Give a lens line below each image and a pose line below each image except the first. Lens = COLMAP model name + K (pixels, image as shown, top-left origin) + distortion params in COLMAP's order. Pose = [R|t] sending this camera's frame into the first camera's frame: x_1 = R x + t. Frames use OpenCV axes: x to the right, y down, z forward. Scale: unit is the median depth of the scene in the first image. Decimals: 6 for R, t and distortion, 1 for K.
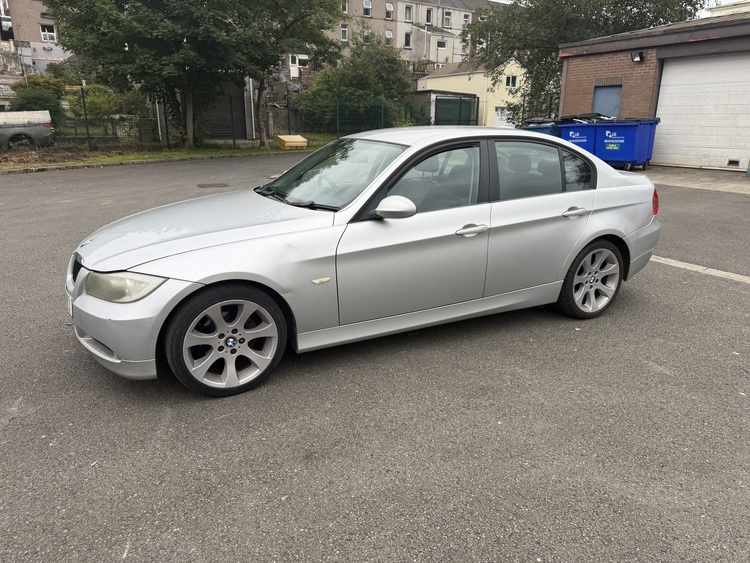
lens RADIAL K [[515.3, 0, 370.7], [0, 515.3, 285.6], [0, 0, 1]] dist [0.009350, -0.011457]
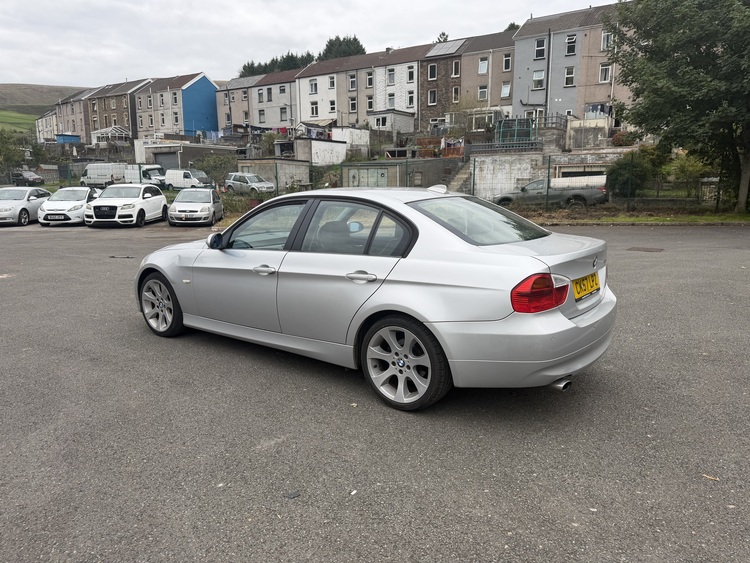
lens RADIAL K [[515.3, 0, 375.6], [0, 515.3, 281.9], [0, 0, 1]] dist [0.009350, -0.011457]
pose [[0.456078, 0.158819, -0.875654, 0.885567], [-0.263825, 0.963845, 0.037403, -0.125935], [0.849935, 0.213960, 0.481489, 0.418660]]
